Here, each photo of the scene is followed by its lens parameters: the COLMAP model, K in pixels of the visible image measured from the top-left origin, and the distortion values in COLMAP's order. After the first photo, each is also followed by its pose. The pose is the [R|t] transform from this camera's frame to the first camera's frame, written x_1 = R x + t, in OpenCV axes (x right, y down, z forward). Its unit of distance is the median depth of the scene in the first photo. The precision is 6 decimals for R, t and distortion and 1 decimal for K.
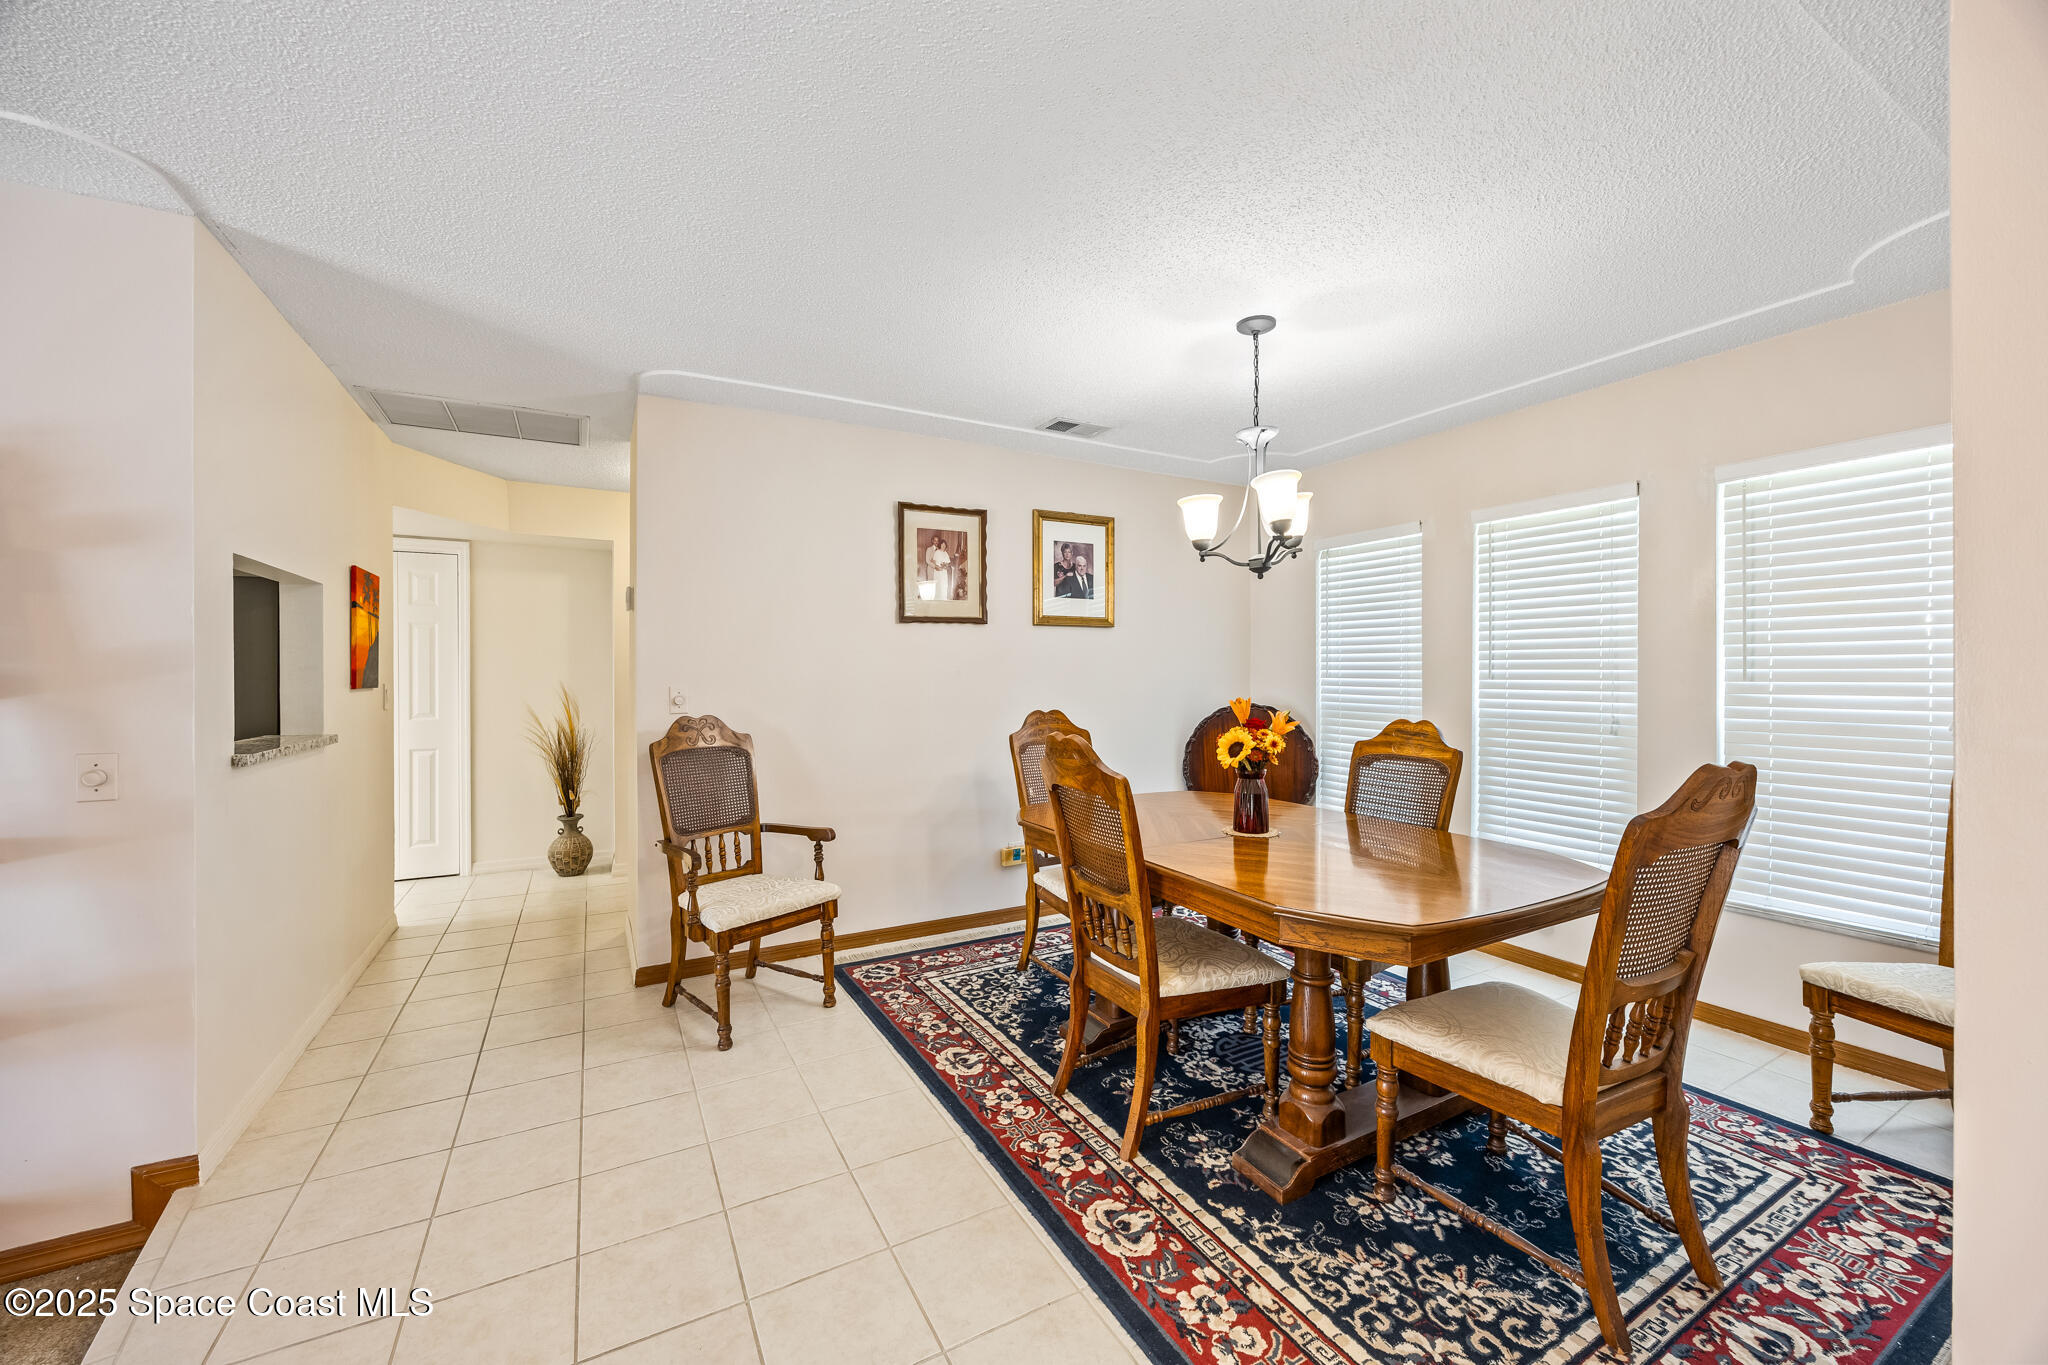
lens RADIAL K [[776.0, 0, 1025.0], [0, 776.0, 673.6], [0, 0, 1]] dist [-0.002963, -0.000367]
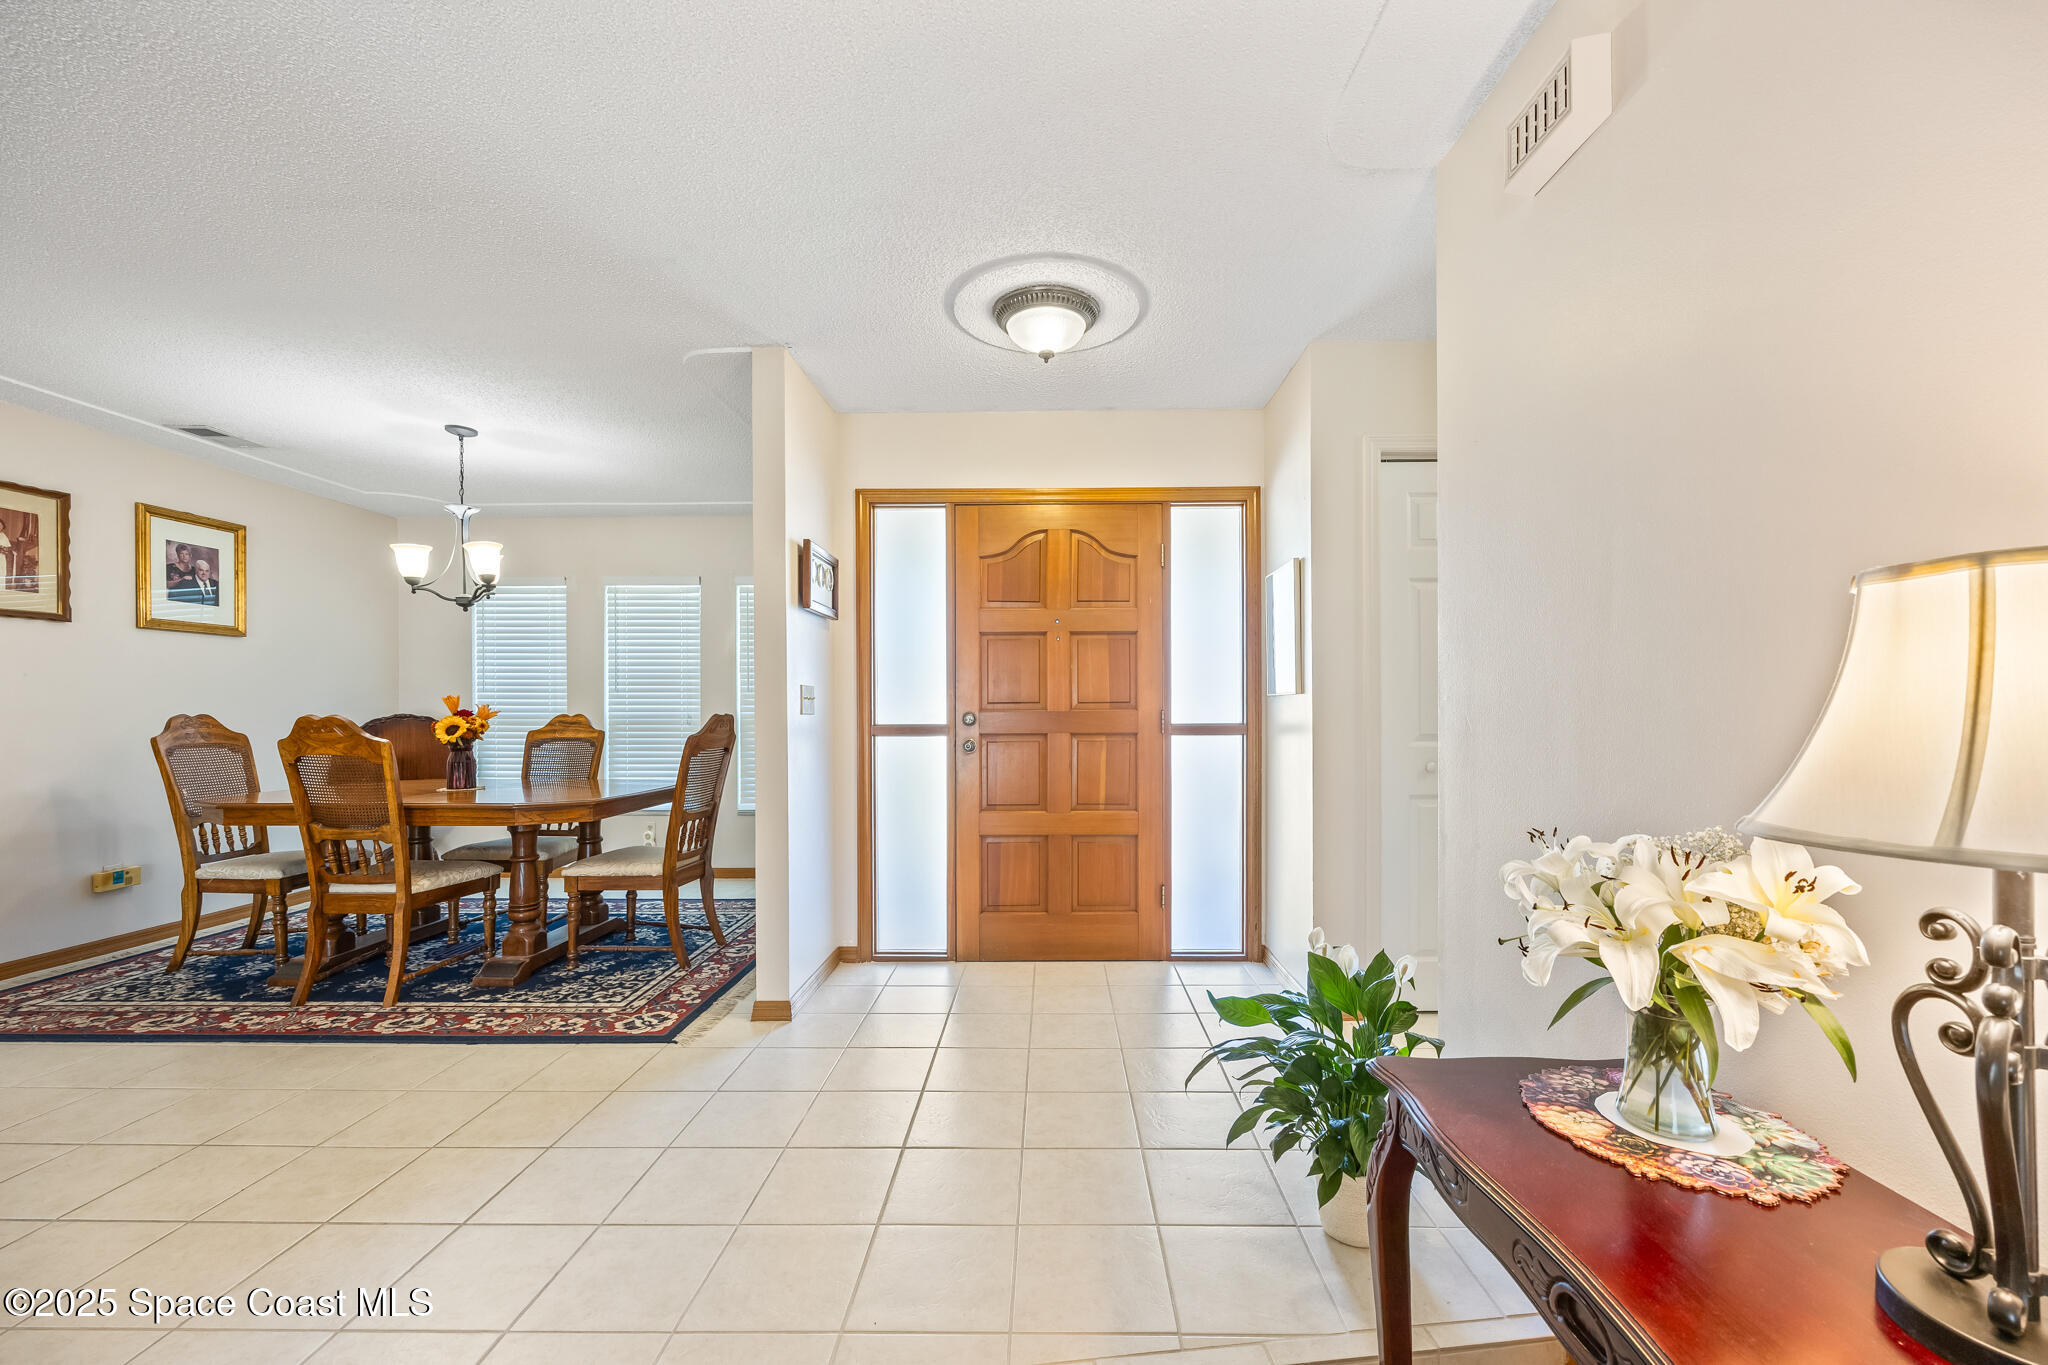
lens RADIAL K [[776.0, 0, 1033.6], [0, 776.0, 713.1], [0, 0, 1]] dist [-0.002963, -0.000367]
pose [[0.491086, -0.005331, 0.871095, -0.415201], [0.003061, 0.999986, 0.004394, 0.059257], [-0.871106, 0.000509, 0.491095, -0.588924]]
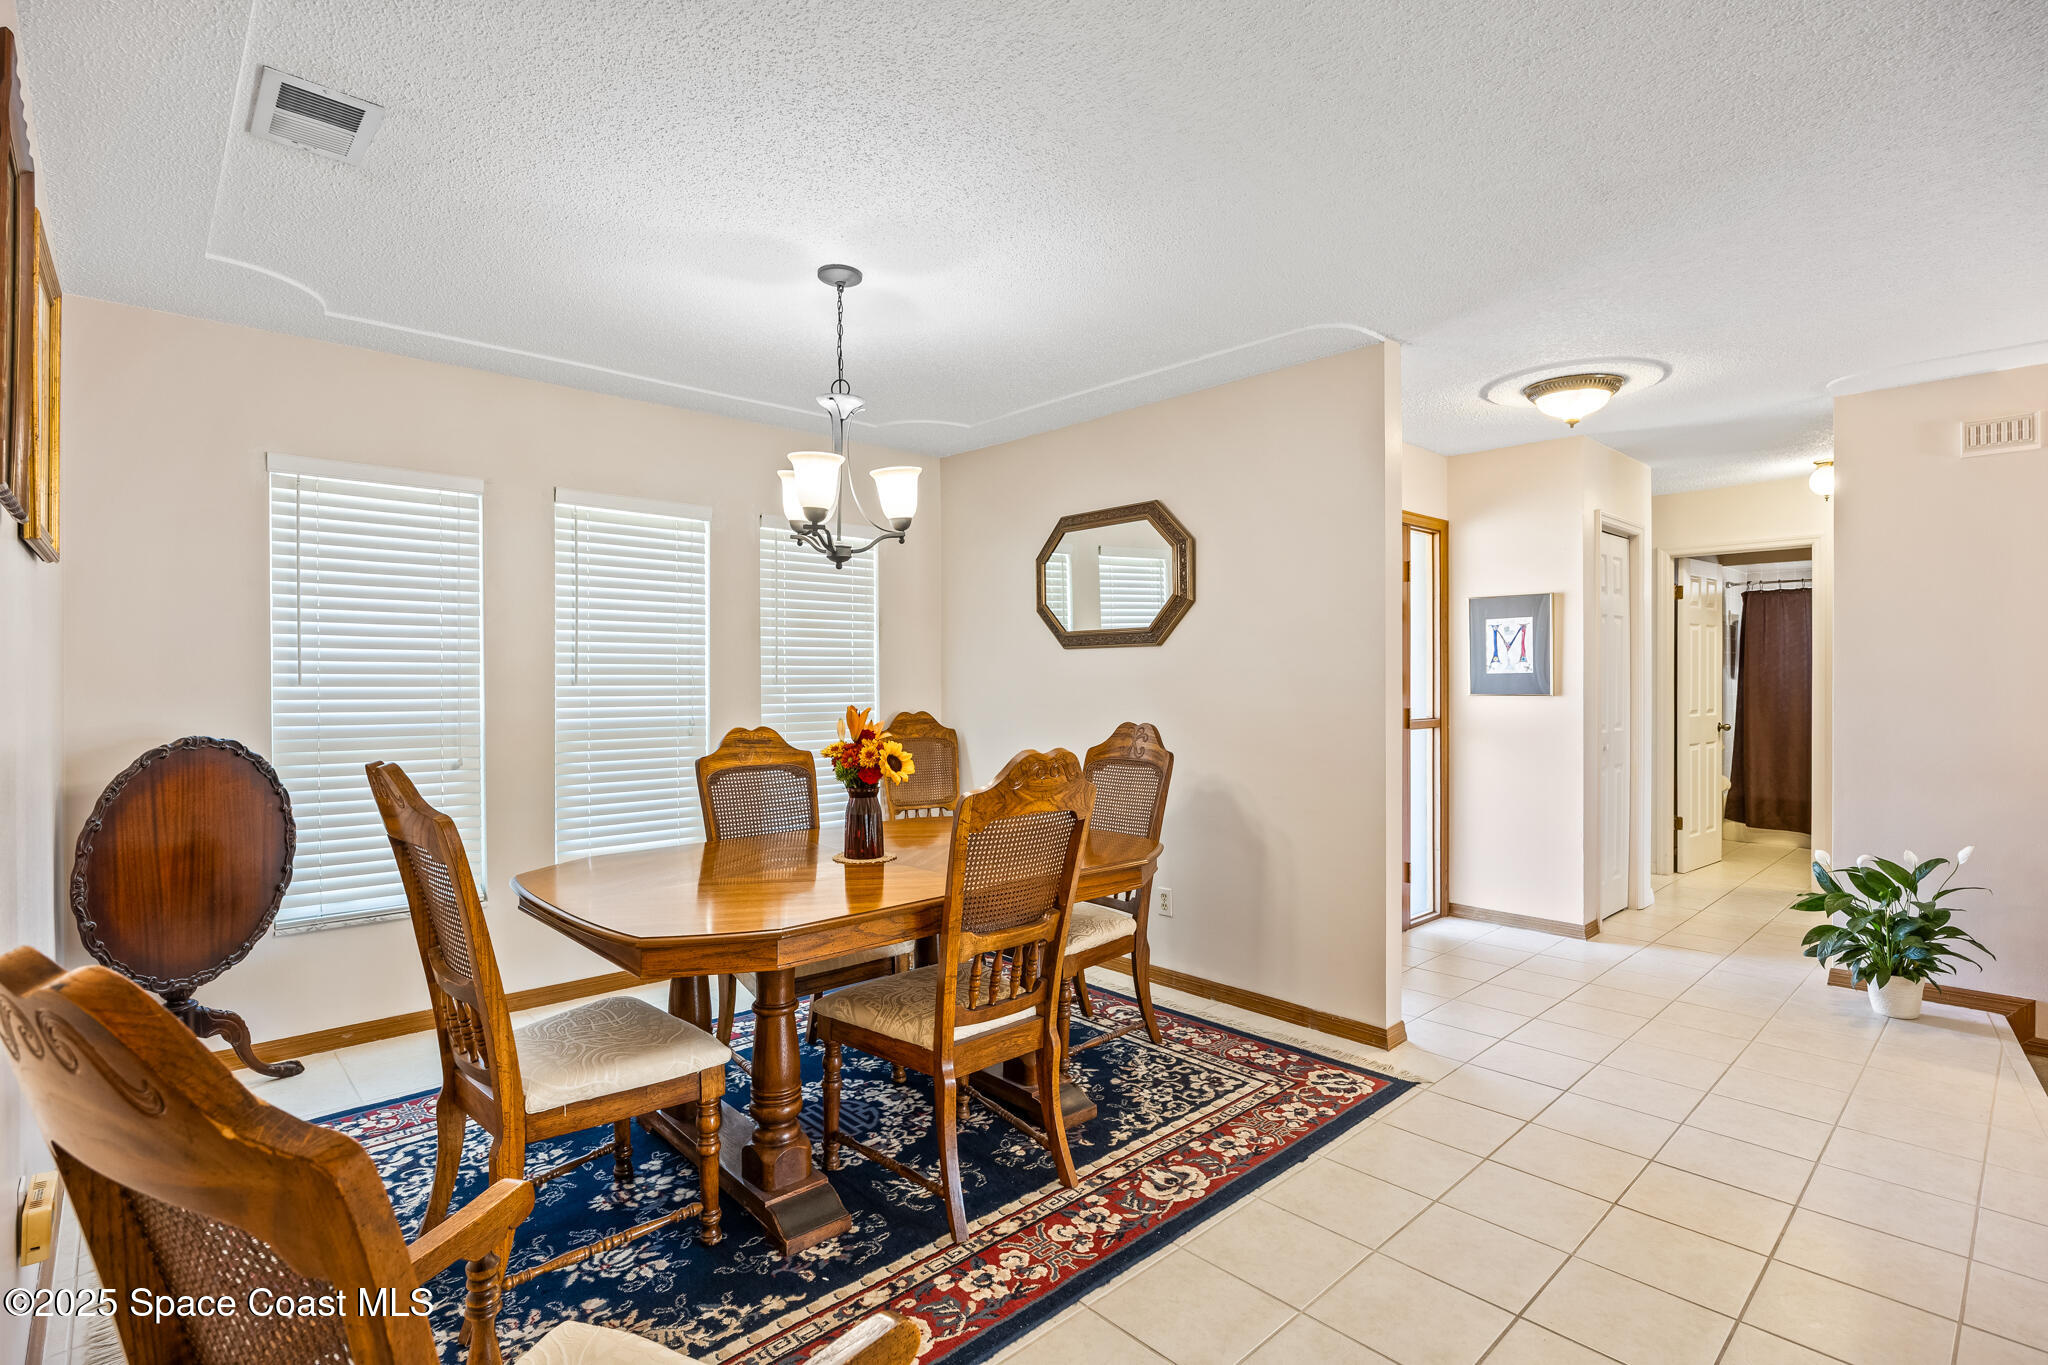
lens RADIAL K [[945.4, 0, 1026.7], [0, 945.4, 682.1], [0, 0, 1]] dist [-0.008047, 0.000079]
pose [[-0.227636, -0.005137, 0.973733, -0.770698], [0.000841, 0.999985, 0.005472, -0.002620], [-0.973746, 0.002065, -0.227628, 1.027575]]
